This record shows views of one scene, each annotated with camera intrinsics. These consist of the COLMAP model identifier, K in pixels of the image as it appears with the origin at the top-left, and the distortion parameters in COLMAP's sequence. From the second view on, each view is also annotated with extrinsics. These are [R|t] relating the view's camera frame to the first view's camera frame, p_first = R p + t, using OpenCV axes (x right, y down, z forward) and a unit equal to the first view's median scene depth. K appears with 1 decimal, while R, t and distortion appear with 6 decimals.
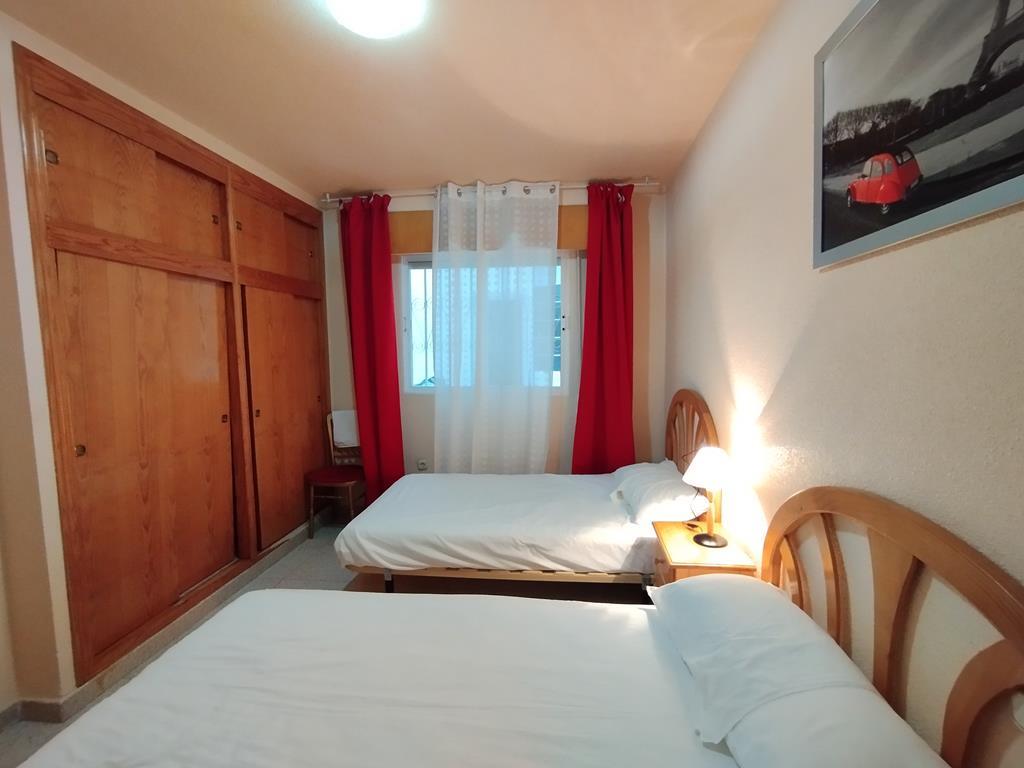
lens RADIAL K [[466.7, 0, 513.2], [0, 466.7, 387.9], [0, 0, 1]] dist [-0.036060, 0.019493]
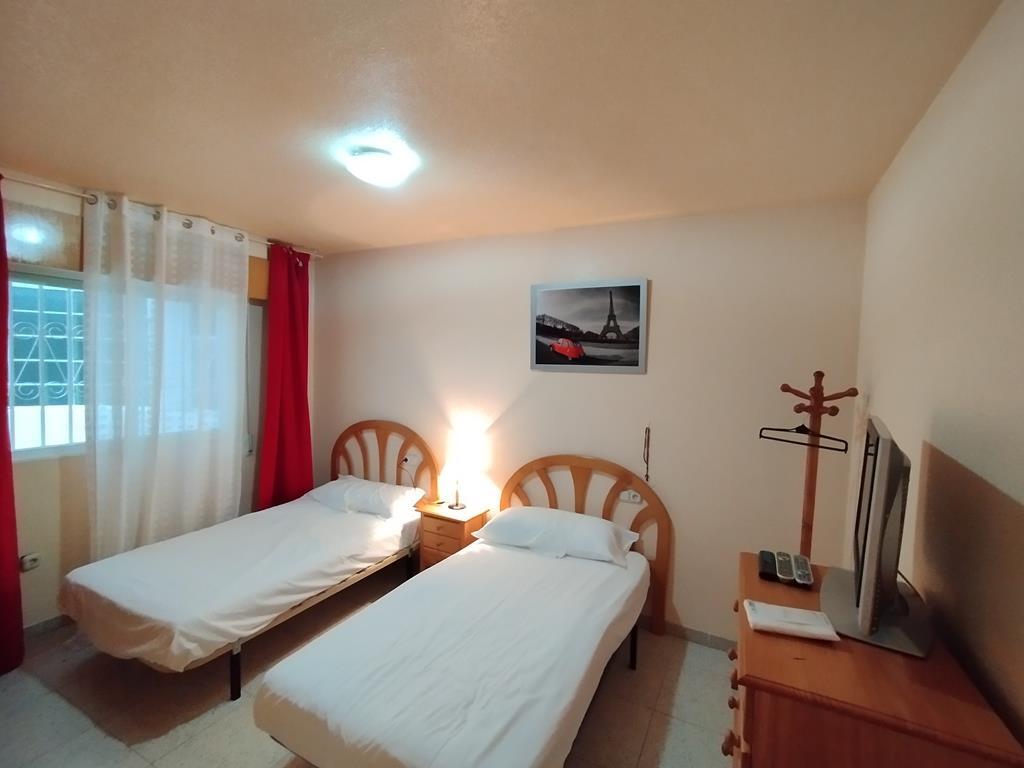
lens RADIAL K [[466.7, 0, 513.2], [0, 466.7, 387.9], [0, 0, 1]] dist [-0.036060, 0.019493]
pose [[0.369027, -0.035147, 0.928754, -0.955456], [0.049238, 0.998621, 0.018227, -0.122190], [-0.928113, 0.039004, 0.370249, 0.102932]]
